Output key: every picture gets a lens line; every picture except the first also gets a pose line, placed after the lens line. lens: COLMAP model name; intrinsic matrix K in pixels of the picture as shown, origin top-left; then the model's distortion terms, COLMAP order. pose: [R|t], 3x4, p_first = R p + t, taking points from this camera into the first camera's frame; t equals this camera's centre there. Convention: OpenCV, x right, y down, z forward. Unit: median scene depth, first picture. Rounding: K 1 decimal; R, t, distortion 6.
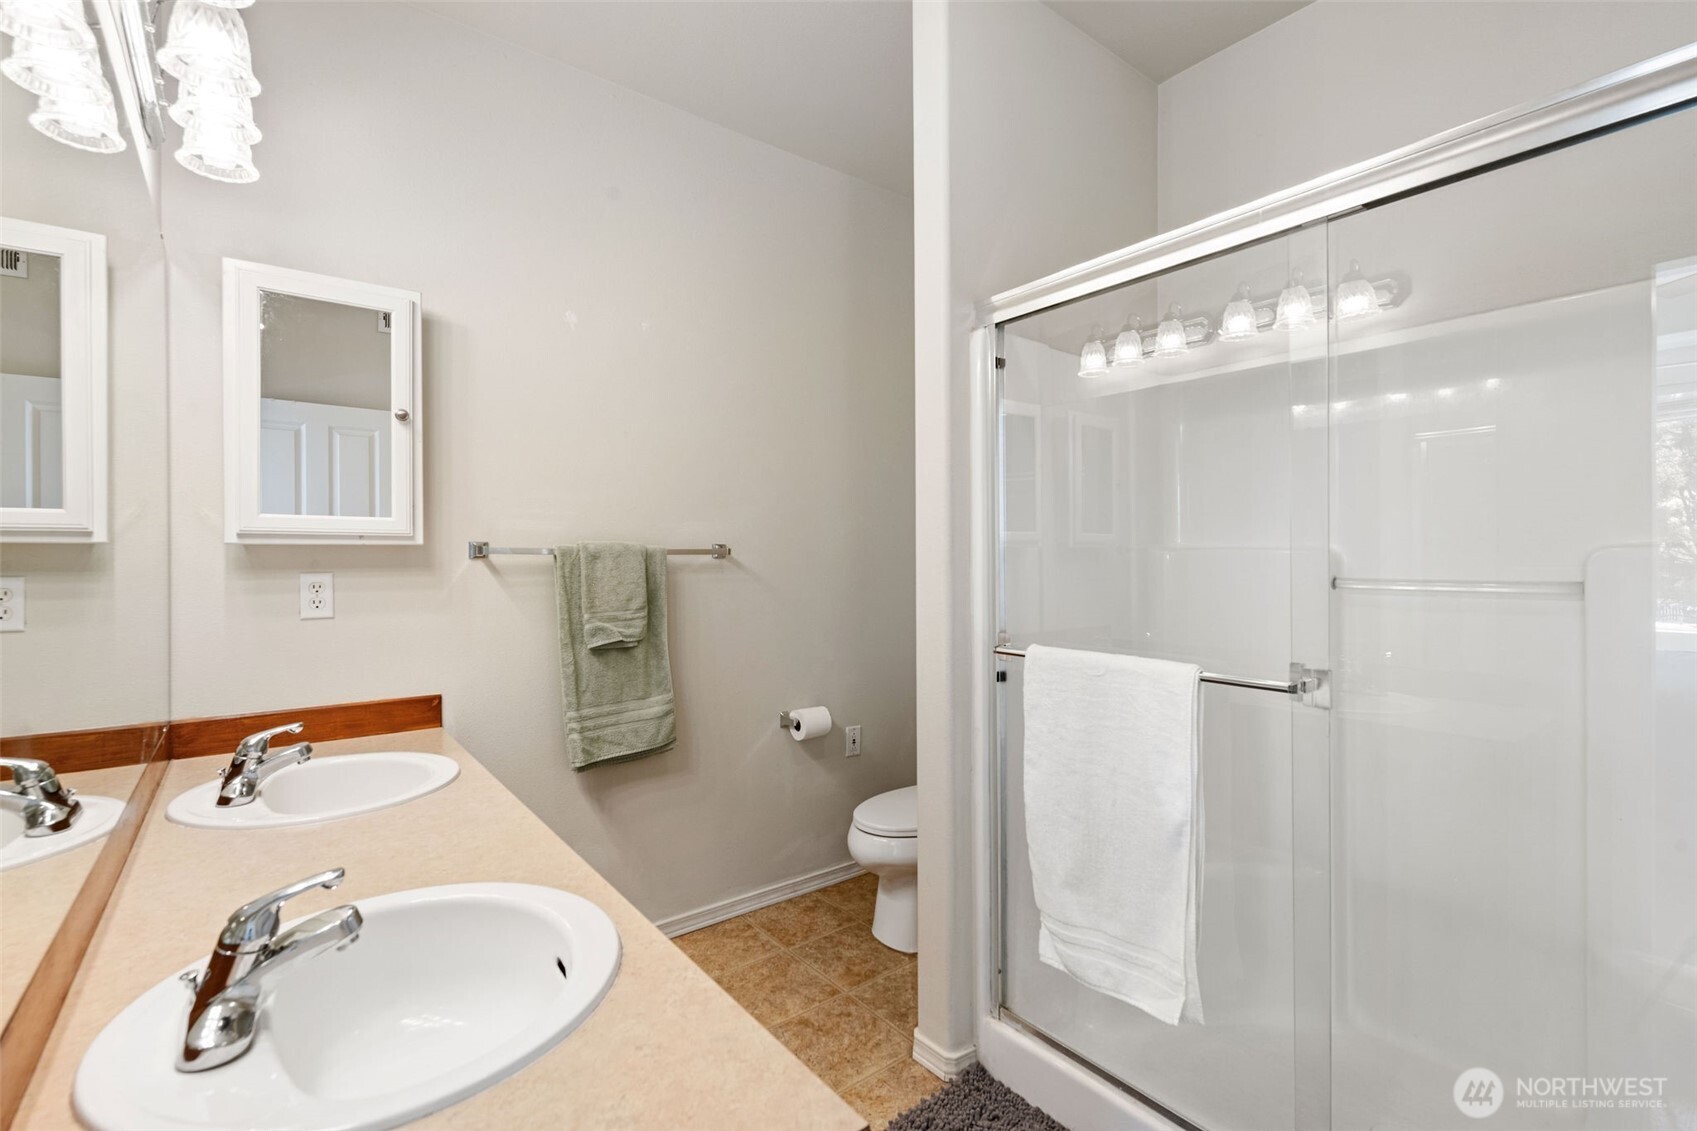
lens RADIAL K [[759.5, 0, 849.4], [0, 759.5, 565.8], [0, 0, 1]] dist [0.002320, -0.000012]
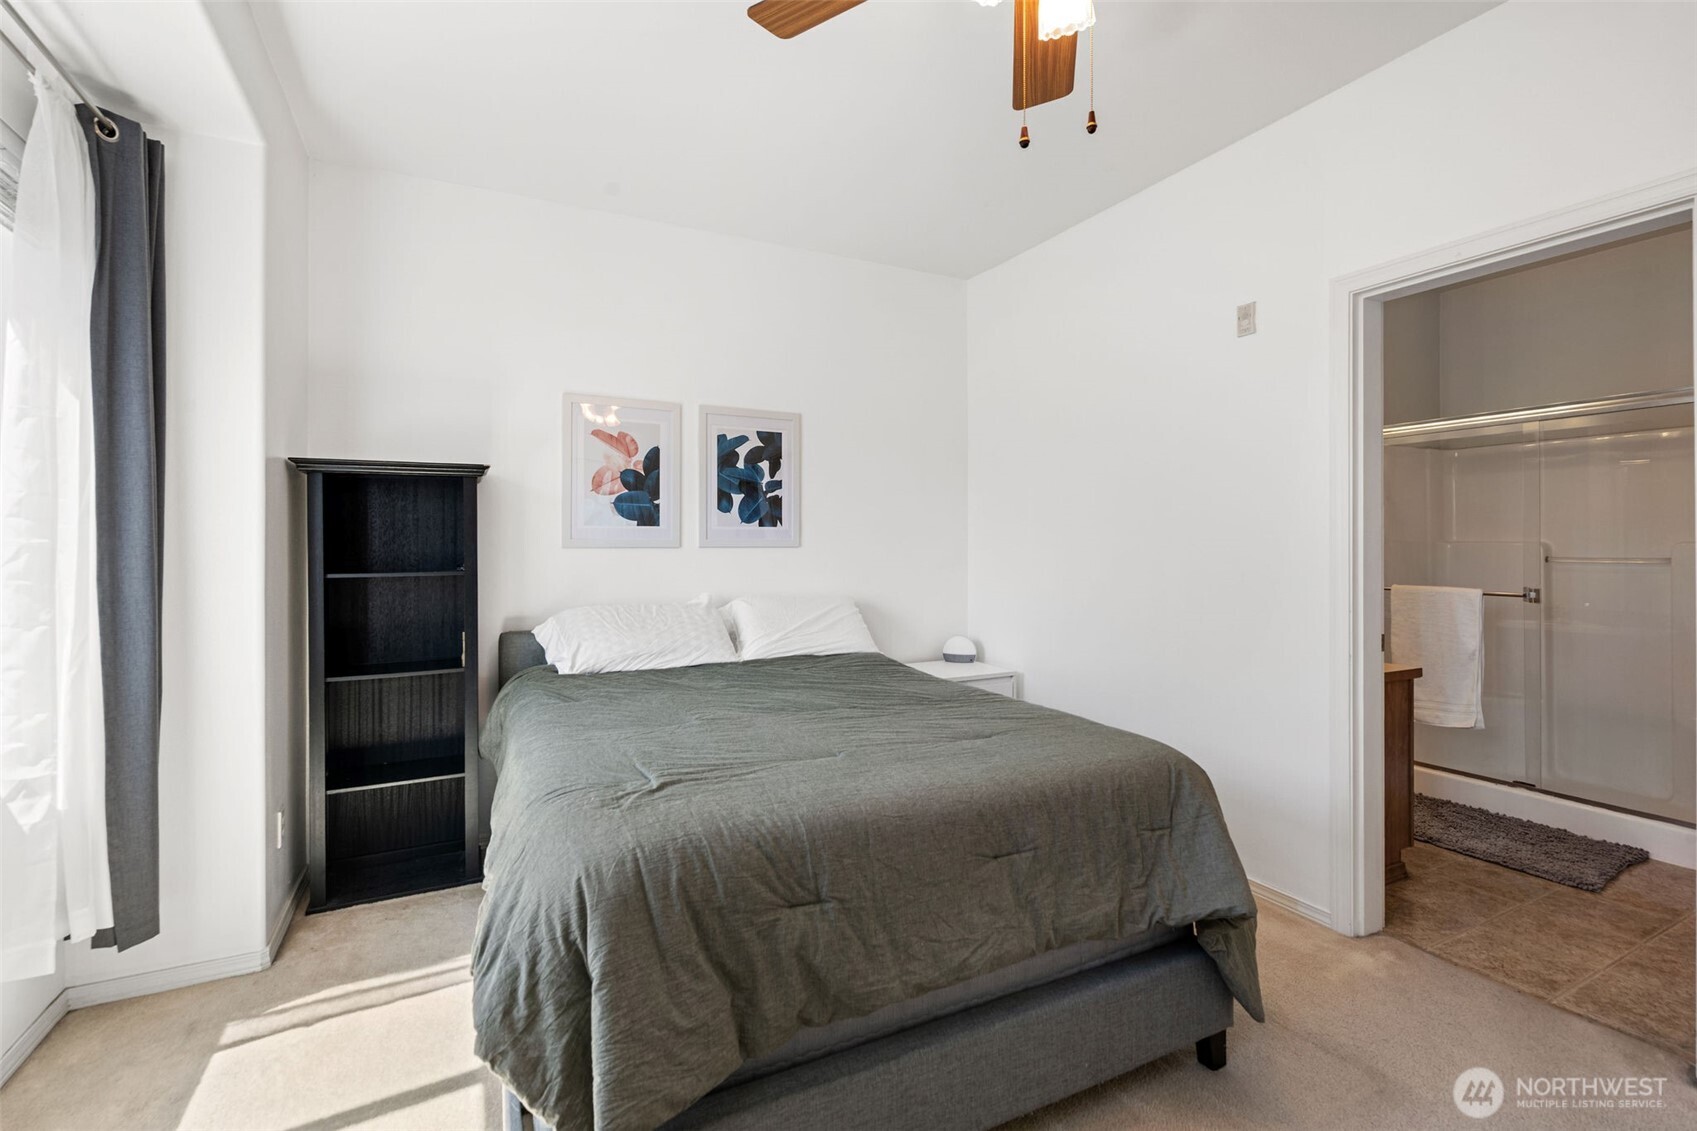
lens RADIAL K [[759.5, 0, 848.2], [0, 759.5, 556.2], [0, 0, 1]] dist [0.002320, -0.000012]
pose [[0.981923, -0.007125, -0.189146, -0.805323], [0.007882, 0.999964, 0.003246, -0.005774], [0.189116, -0.004678, 0.981944, -1.343914]]
